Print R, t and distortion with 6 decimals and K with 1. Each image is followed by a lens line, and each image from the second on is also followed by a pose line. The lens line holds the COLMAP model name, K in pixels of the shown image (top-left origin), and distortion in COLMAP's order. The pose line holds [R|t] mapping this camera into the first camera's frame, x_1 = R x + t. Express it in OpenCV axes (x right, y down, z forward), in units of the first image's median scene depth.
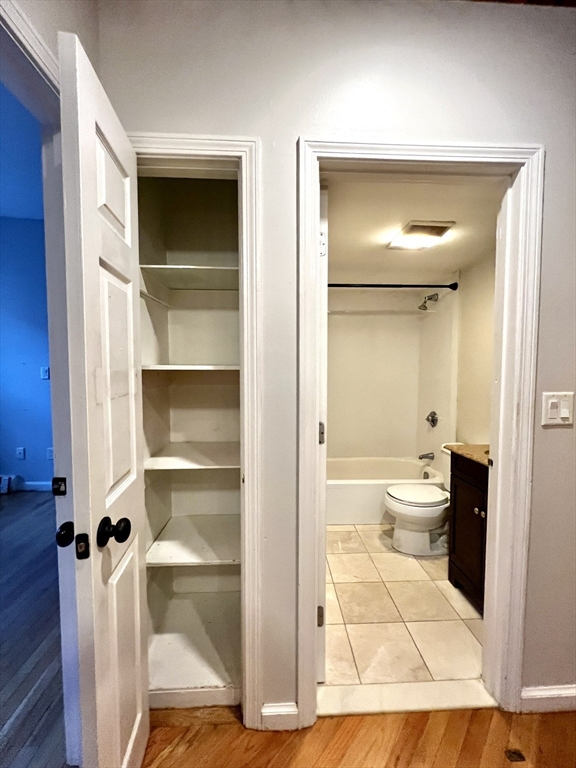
lens RADIAL K [[309.4, 0, 289.8], [0, 309.4, 381.6], [0, 0, 1]] dist [0.000823, 0.000679]
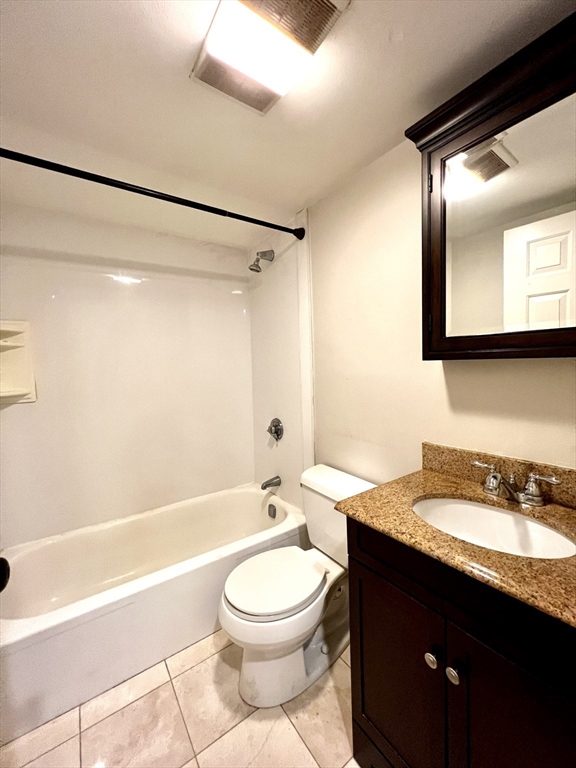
lens RADIAL K [[309.4, 0, 288.4], [0, 309.4, 373.1], [0, 0, 1]] dist [0.000823, 0.000679]
pose [[0.841811, -0.052202, 0.537242, 0.145807], [0.061498, 0.998107, 0.000622, -0.007039], [-0.536258, 0.032516, 0.843428, 0.497806]]
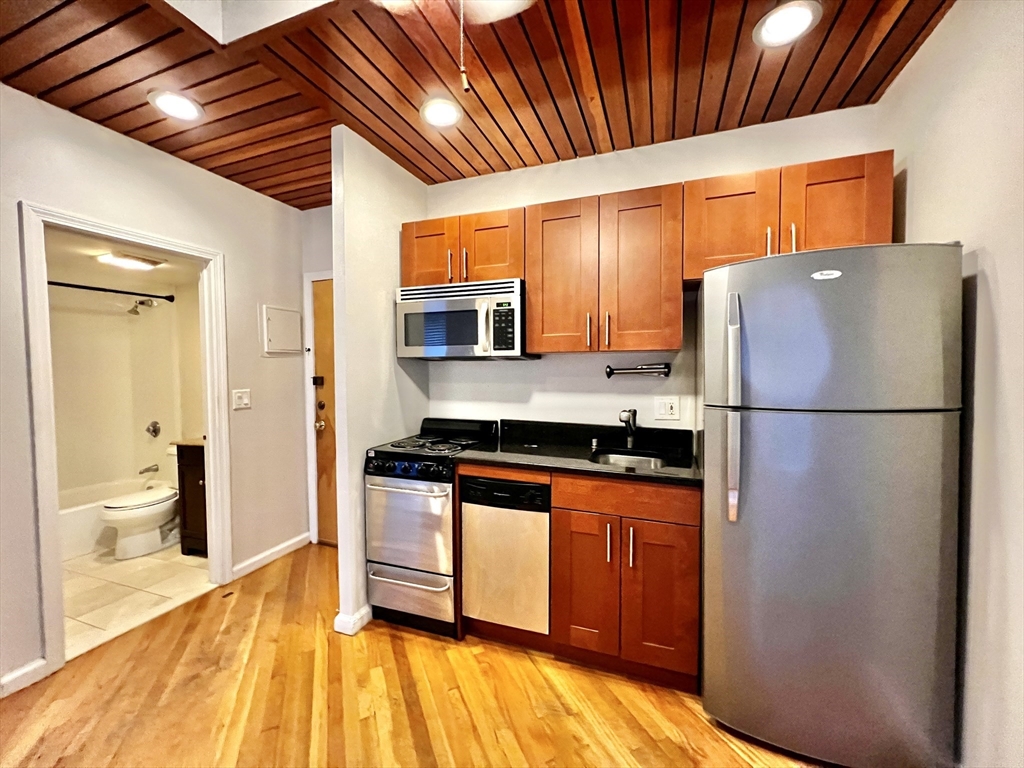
lens RADIAL K [[412.5, 0, 510.7], [0, 412.5, 384.8], [0, 0, 1]] dist [0.000823, 0.000679]
pose [[0.395643, -0.041498, 0.917466, -0.347355], [0.050324, 0.998457, 0.023459, 0.013681], [-0.917024, 0.036889, 0.397121, -0.678499]]
